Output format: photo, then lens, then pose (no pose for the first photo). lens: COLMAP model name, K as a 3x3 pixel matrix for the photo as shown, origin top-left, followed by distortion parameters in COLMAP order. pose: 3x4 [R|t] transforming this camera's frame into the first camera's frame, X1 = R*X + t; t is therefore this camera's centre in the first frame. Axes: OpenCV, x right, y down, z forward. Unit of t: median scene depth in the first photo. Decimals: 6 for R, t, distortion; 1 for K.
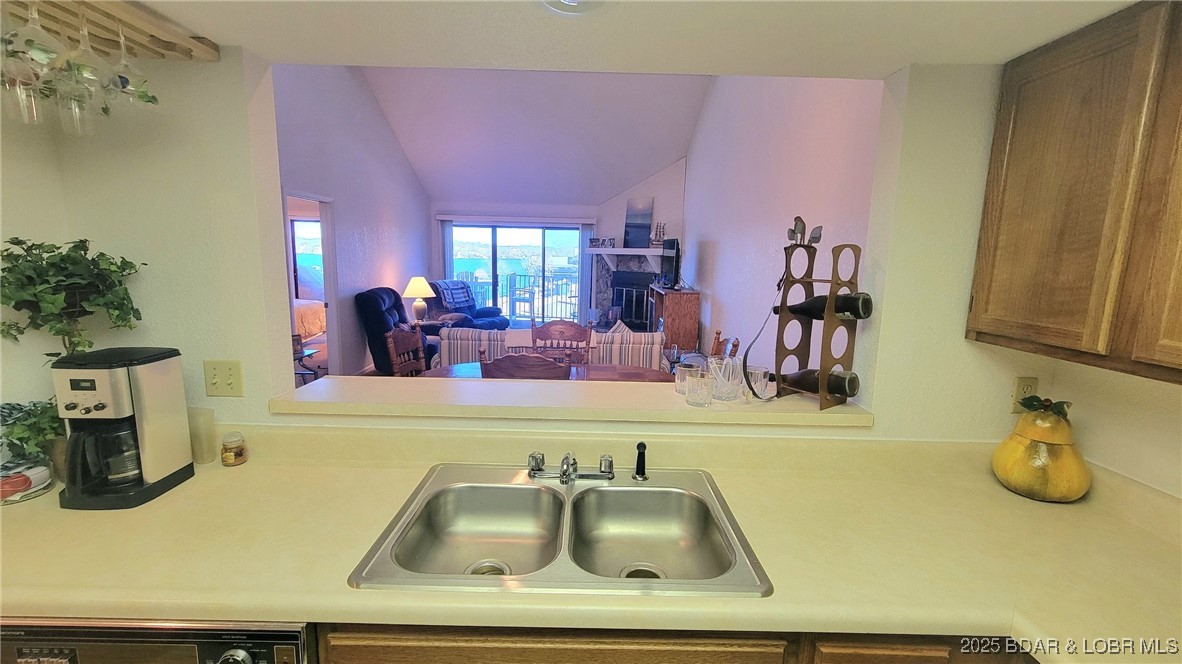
lens RADIAL K [[480.9, 0, 588.3], [0, 480.9, 330.7], [0, 0, 1]] dist [-0.000532, 0.000093]
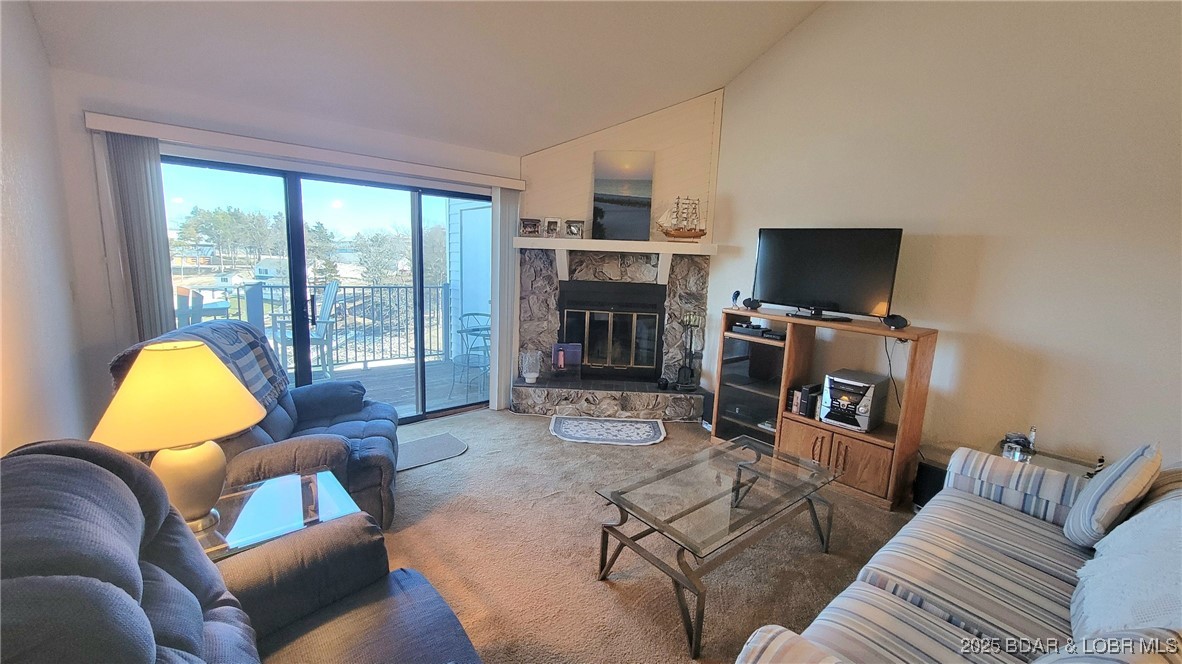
lens RADIAL K [[480.9, 0, 588.3], [0, 480.9, 330.7], [0, 0, 1]] dist [-0.000532, 0.000093]
pose [[0.756864, -0.095718, 0.646526, -0.296371], [0.081380, 0.995321, 0.052088, -0.095686], [-0.648486, 0.013190, 0.761112, 0.579431]]
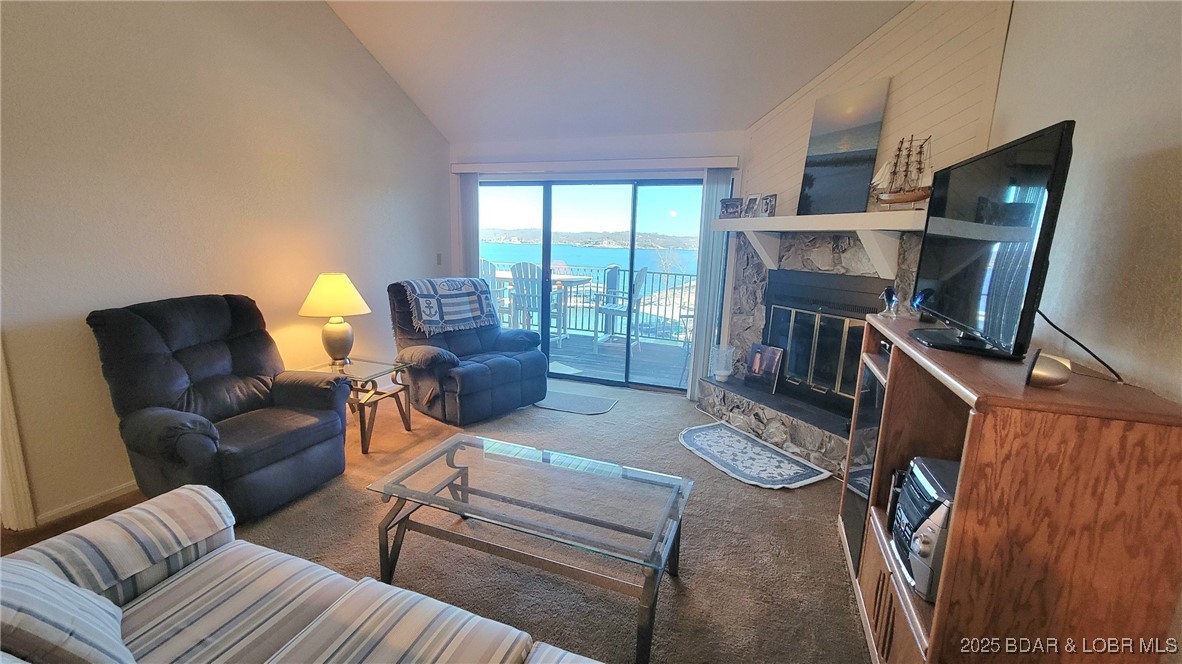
lens RADIAL K [[480.9, 0, 588.3], [0, 480.9, 330.7], [0, 0, 1]] dist [-0.000532, 0.000093]
pose [[0.936814, 0.068640, -0.343028, 0.052421], [-0.062106, 0.997618, 0.030012, -0.070573], [0.344271, -0.006812, 0.938846, 0.526587]]
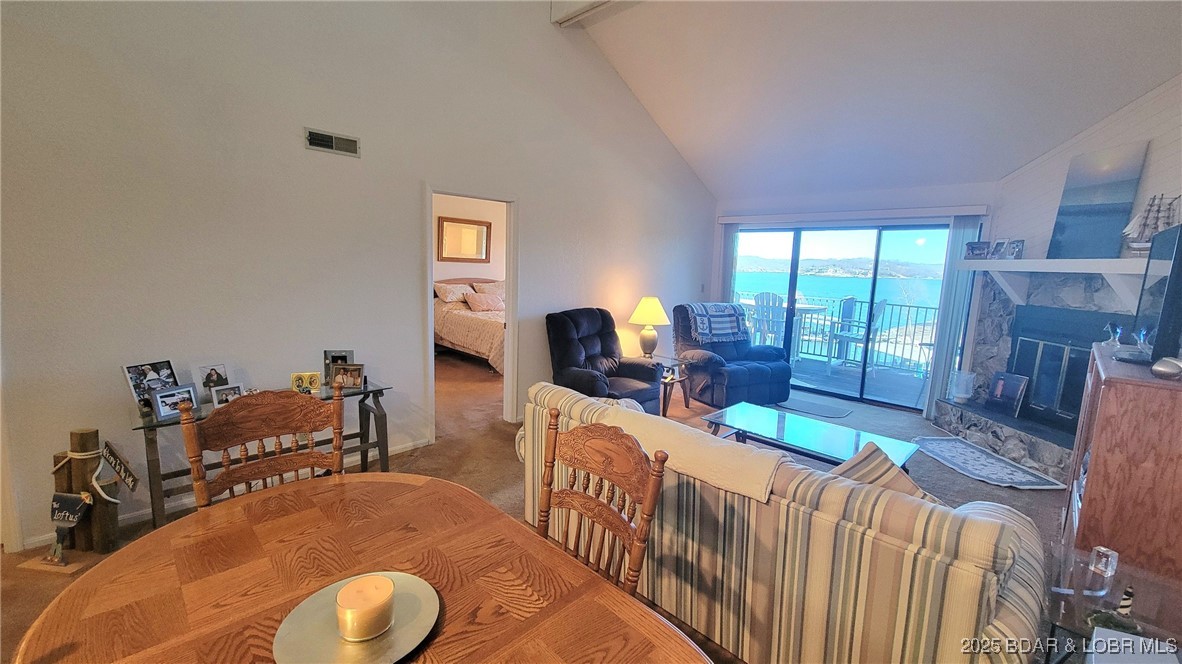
lens RADIAL K [[480.9, 0, 588.3], [0, 480.9, 330.7], [0, 0, 1]] dist [-0.000532, 0.000093]
pose [[0.705890, 0.099464, -0.701303, 0.093403], [-0.124690, 0.992079, 0.015198, -0.049428], [0.697260, 0.076717, 0.712702, 0.334810]]
